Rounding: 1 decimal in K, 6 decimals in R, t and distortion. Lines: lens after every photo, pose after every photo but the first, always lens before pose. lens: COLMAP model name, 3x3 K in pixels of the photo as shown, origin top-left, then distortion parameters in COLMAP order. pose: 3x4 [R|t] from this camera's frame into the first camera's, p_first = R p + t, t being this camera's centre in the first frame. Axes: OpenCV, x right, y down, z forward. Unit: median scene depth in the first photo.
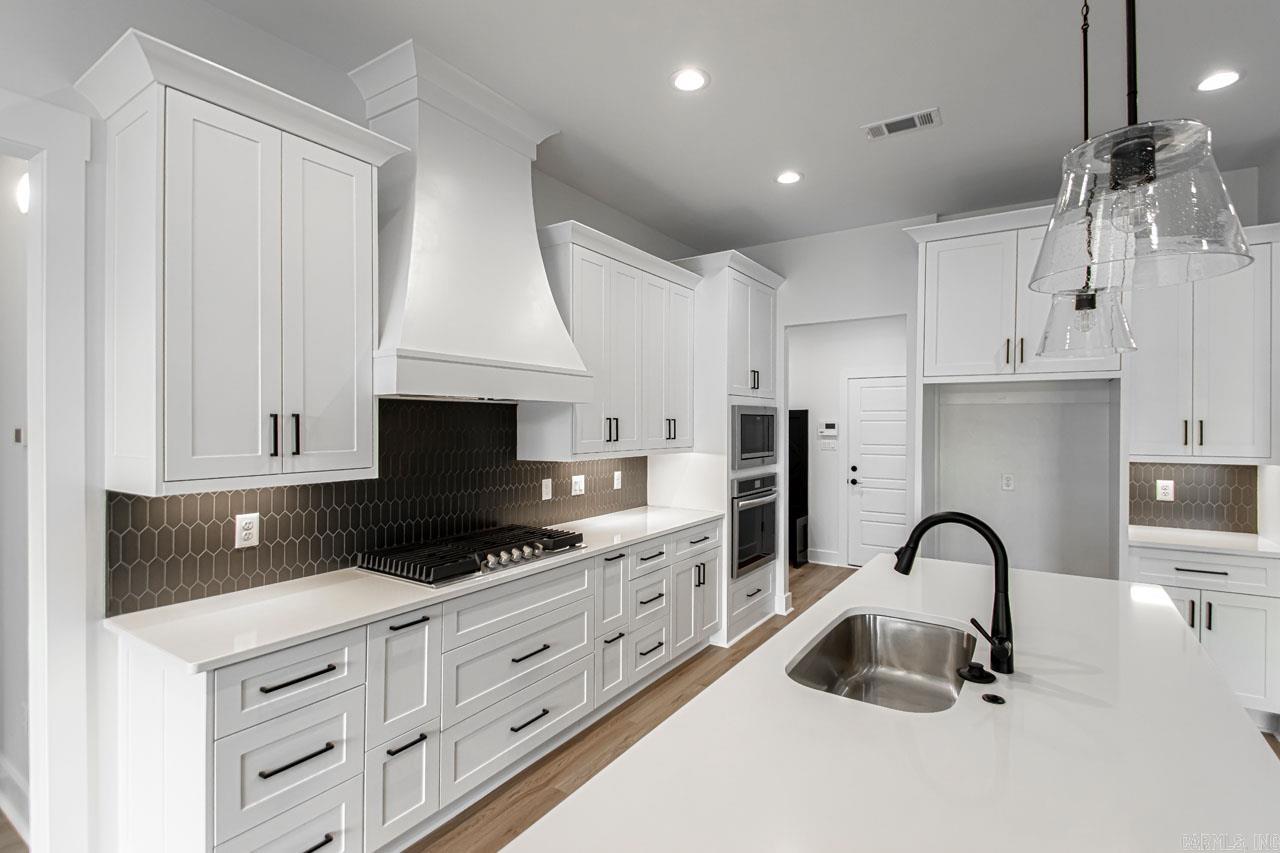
lens RADIAL K [[583.3, 0, 656.2], [0, 583.3, 424.9], [0, 0, 1]] dist [0.033717, -0.021560]
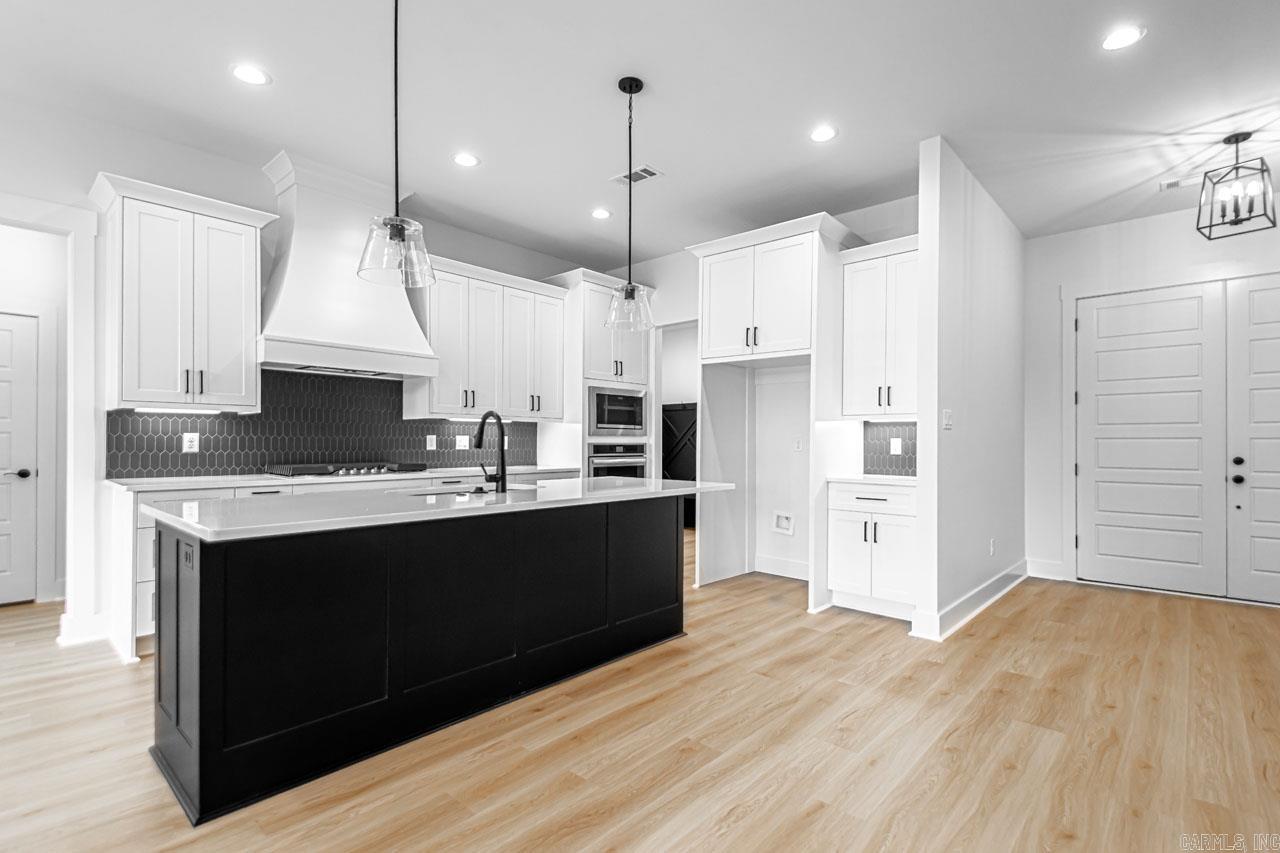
lens RADIAL K [[573.4, 0, 657.9], [0, 573.4, 437.5], [0, 0, 1]] dist [0.043964, -0.024785]
pose [[0.989730, 0.002023, -0.142933, 0.619773], [-0.002890, 0.999979, -0.005862, 0.117037], [0.142918, 0.006215, 0.989715, -0.339058]]
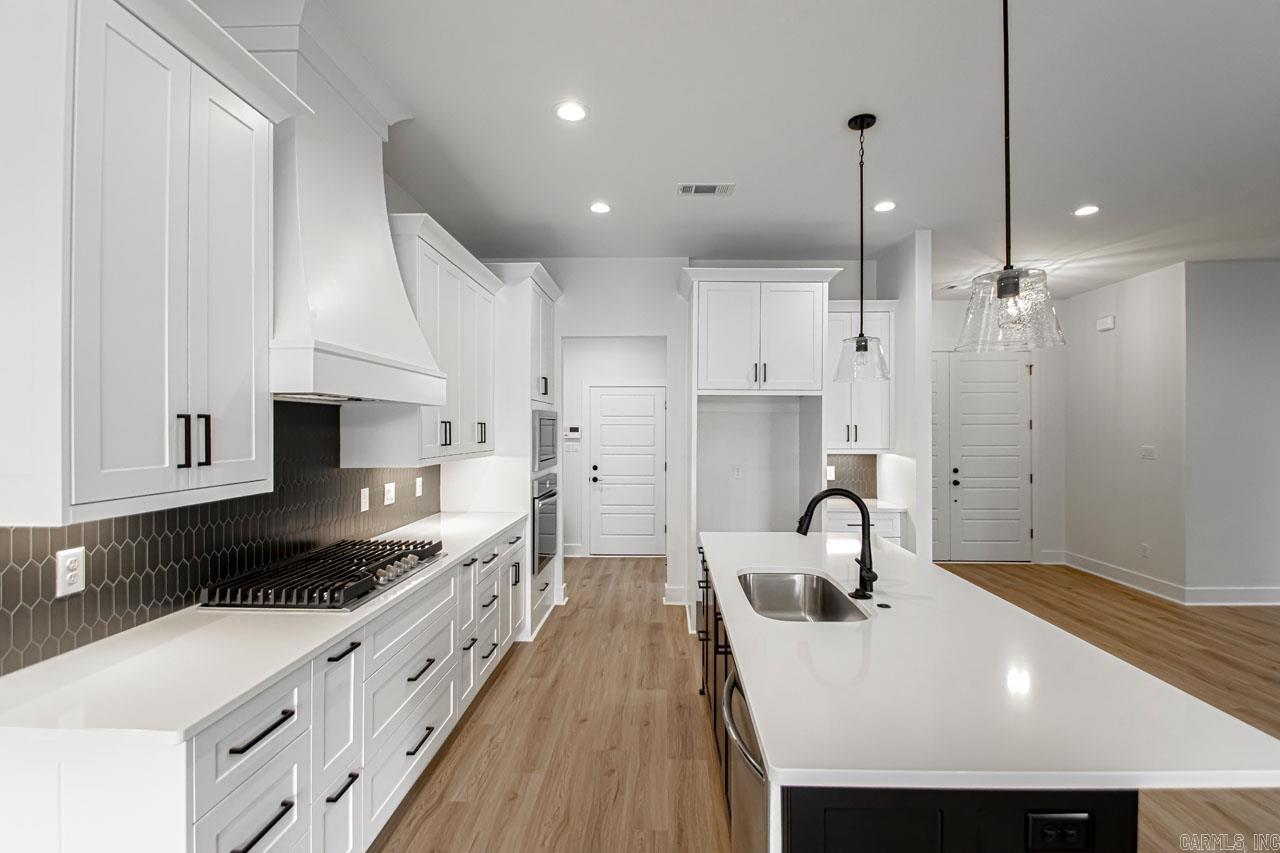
lens RADIAL K [[579.6, 0, 644.9], [0, 579.6, 425.7], [0, 0, 1]] dist [0.015921, -0.017647]
pose [[0.858032, 0.000525, 0.513596, -0.308981], [0.002616, 0.999982, -0.005392, 0.001452], [-0.513589, 0.005970, 0.858015, 0.006867]]
